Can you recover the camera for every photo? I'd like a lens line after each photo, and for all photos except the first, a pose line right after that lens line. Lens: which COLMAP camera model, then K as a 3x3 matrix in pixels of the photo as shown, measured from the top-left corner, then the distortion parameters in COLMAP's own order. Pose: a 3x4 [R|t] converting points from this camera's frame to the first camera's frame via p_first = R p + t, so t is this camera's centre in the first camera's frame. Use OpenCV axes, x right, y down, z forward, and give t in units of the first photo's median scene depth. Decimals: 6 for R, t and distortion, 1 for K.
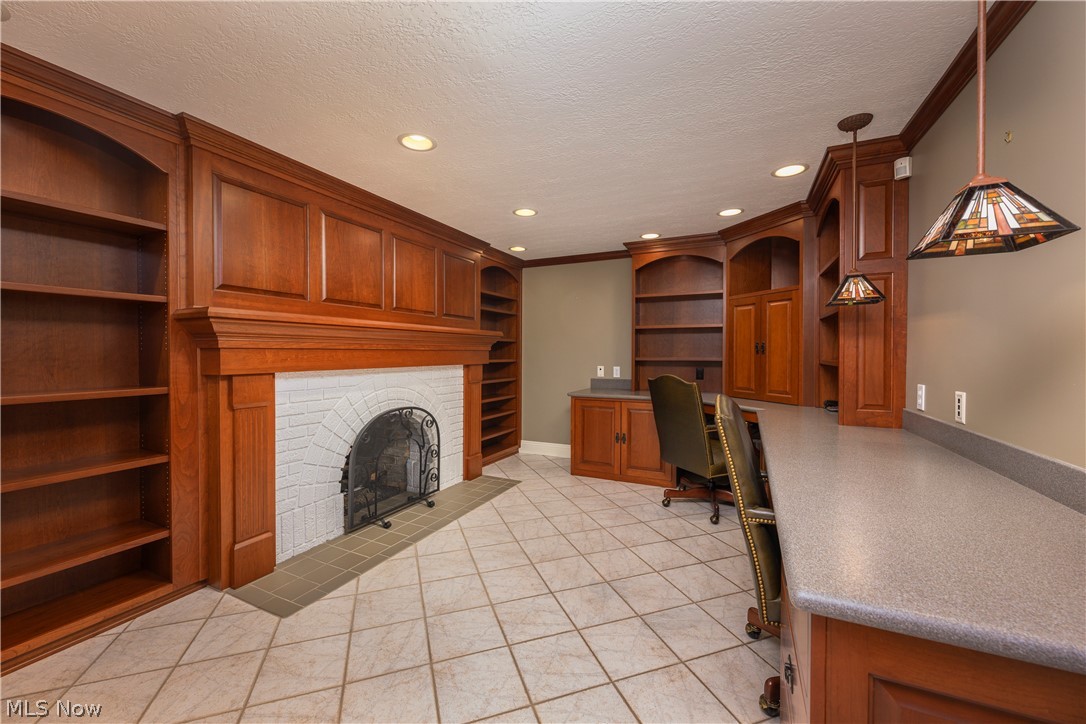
lens RADIAL K [[430.6, 0, 534.8], [0, 430.6, 357.5], [0, 0, 1]] dist [-0.000731, 0.000493]
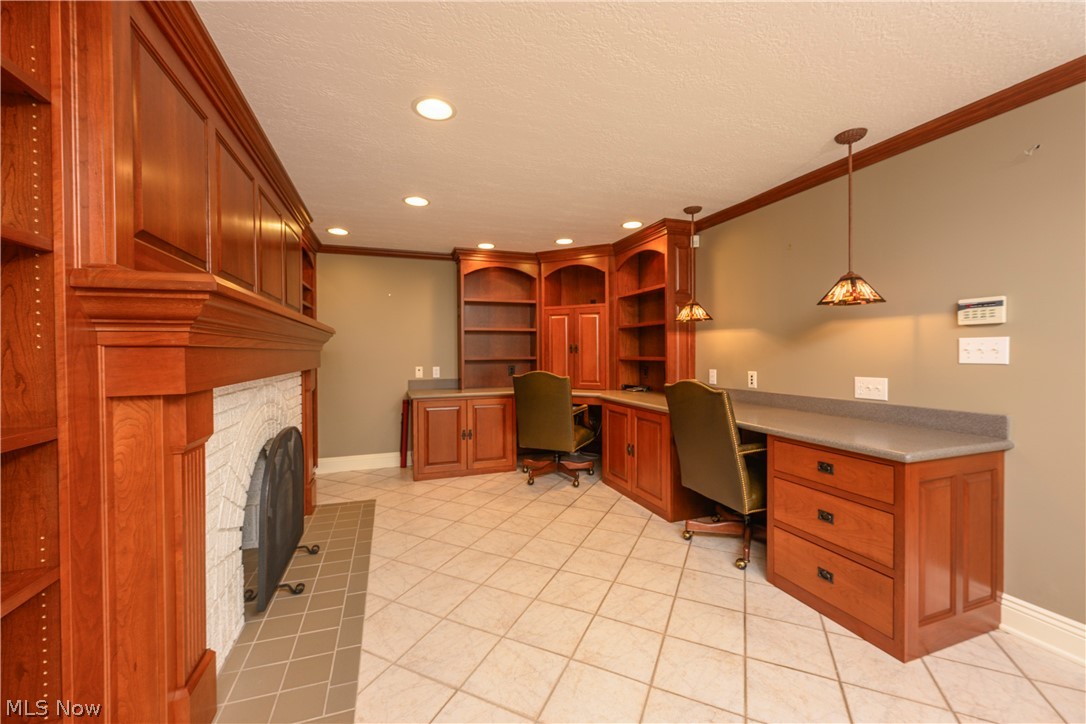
lens RADIAL K [[430.6, 0, 536.8], [0, 430.6, 357.5], [0, 0, 1]] dist [-0.000731, 0.000493]
pose [[0.703239, -0.013327, 0.710828, -0.501250], [0.015355, 0.999876, 0.003555, -0.001432], [-0.710787, 0.008415, 0.703357, 0.168406]]
